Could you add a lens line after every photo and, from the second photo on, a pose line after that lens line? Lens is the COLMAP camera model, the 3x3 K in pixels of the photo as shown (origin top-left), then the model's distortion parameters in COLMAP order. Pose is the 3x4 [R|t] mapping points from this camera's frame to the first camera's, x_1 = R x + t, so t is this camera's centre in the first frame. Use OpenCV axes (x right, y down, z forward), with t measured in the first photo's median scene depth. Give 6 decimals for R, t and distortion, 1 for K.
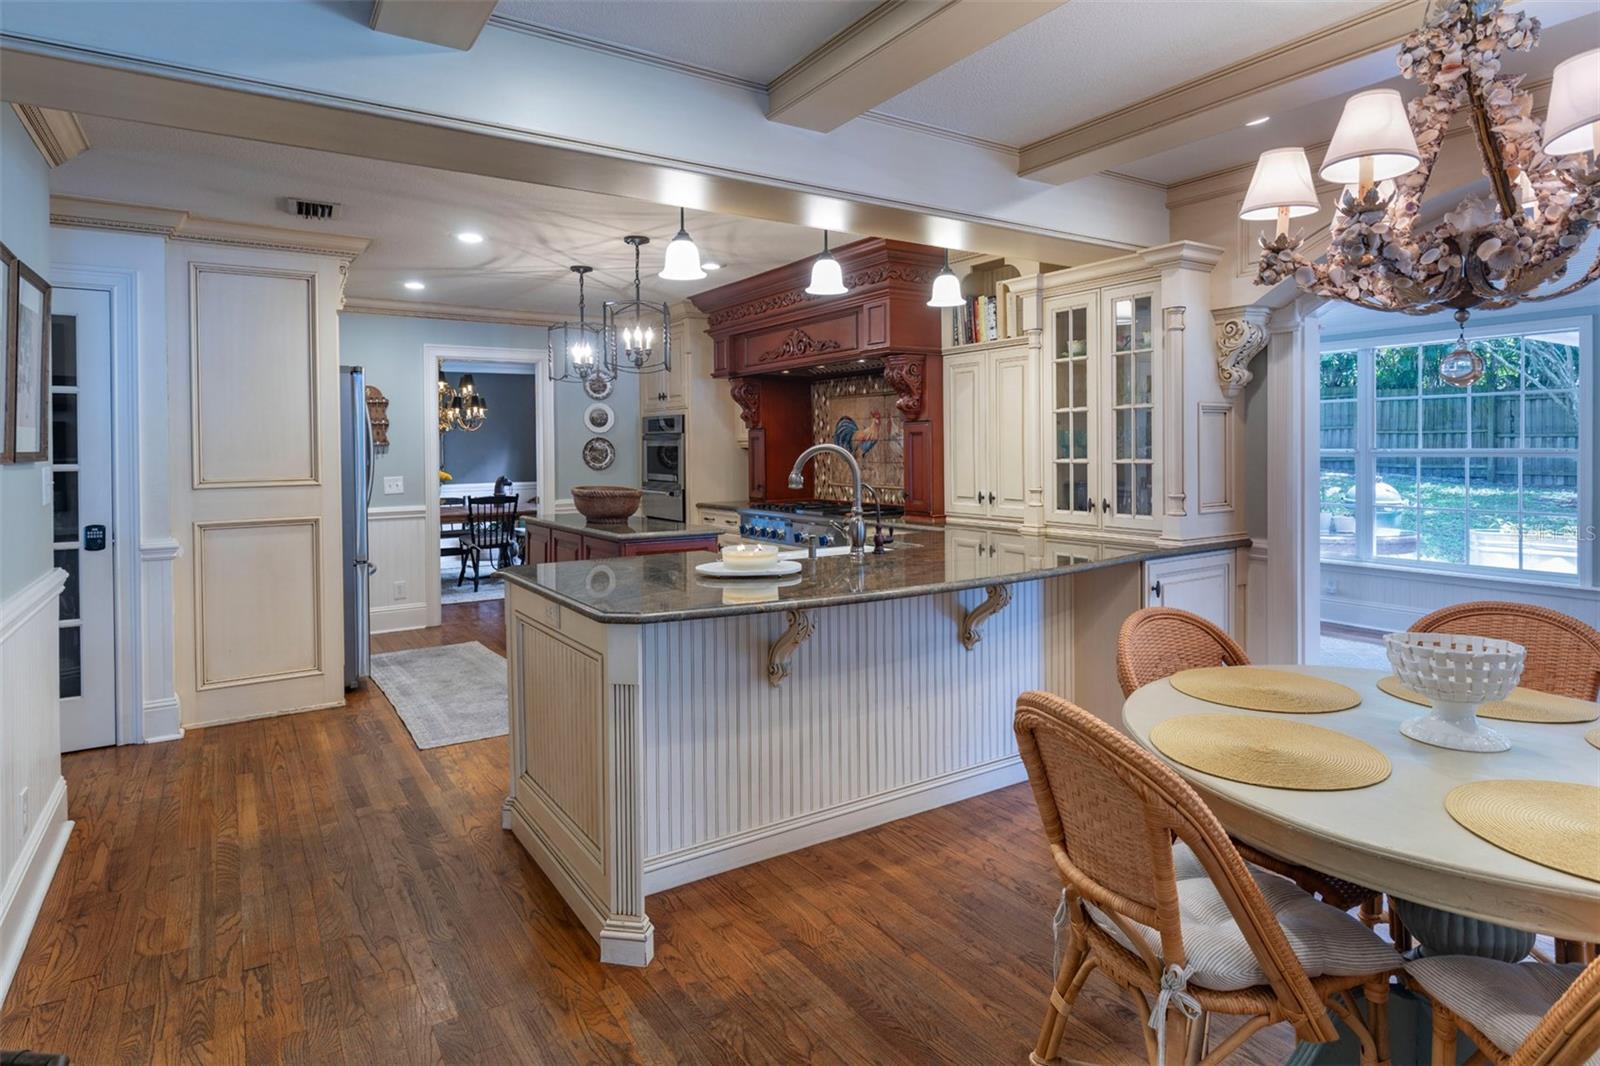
lens RADIAL K [[883.9, 0, 799.9], [0, 883.9, 456.8], [0, 0, 1]] dist [-0.001480, -0.000234]
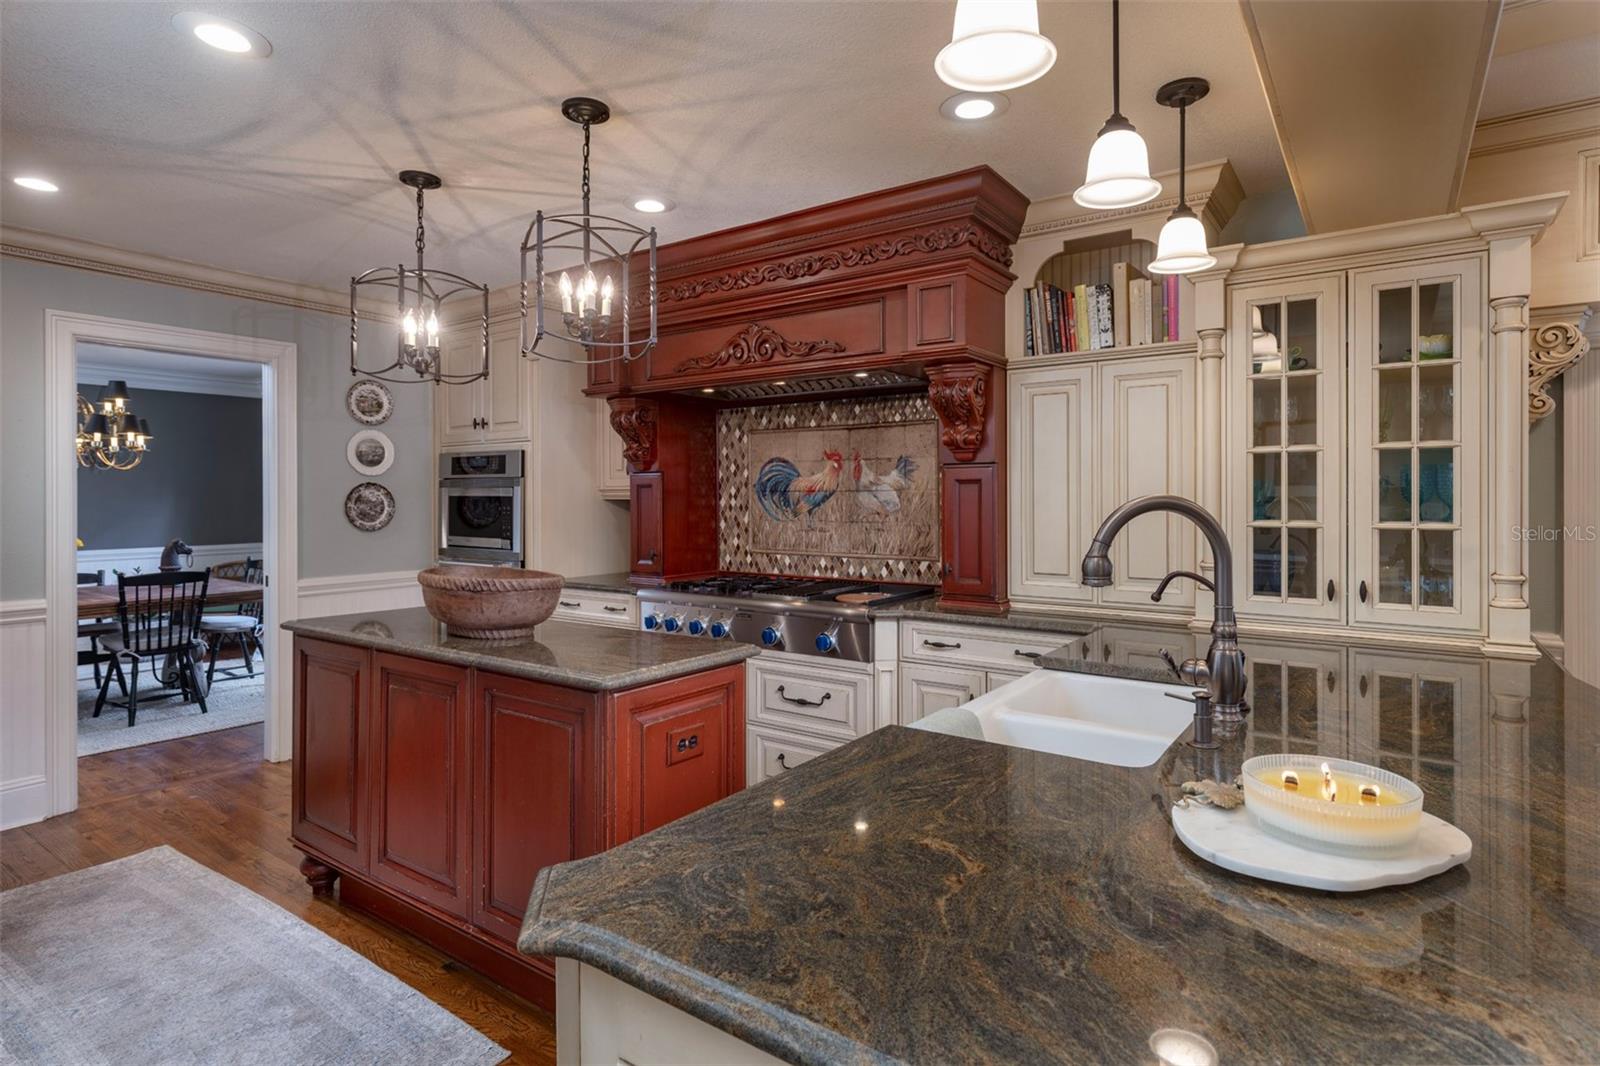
lens RADIAL K [[830.4, 0, 803.9], [0, 830.4, 502.2], [0, 0, 1]] dist [-0.006431, -0.000808]
pose [[0.929824, 0.005513, 0.367963, -0.183572], [-0.002898, 0.999966, -0.007658, -0.004050], [-0.367993, 0.006054, 0.929809, 0.365670]]
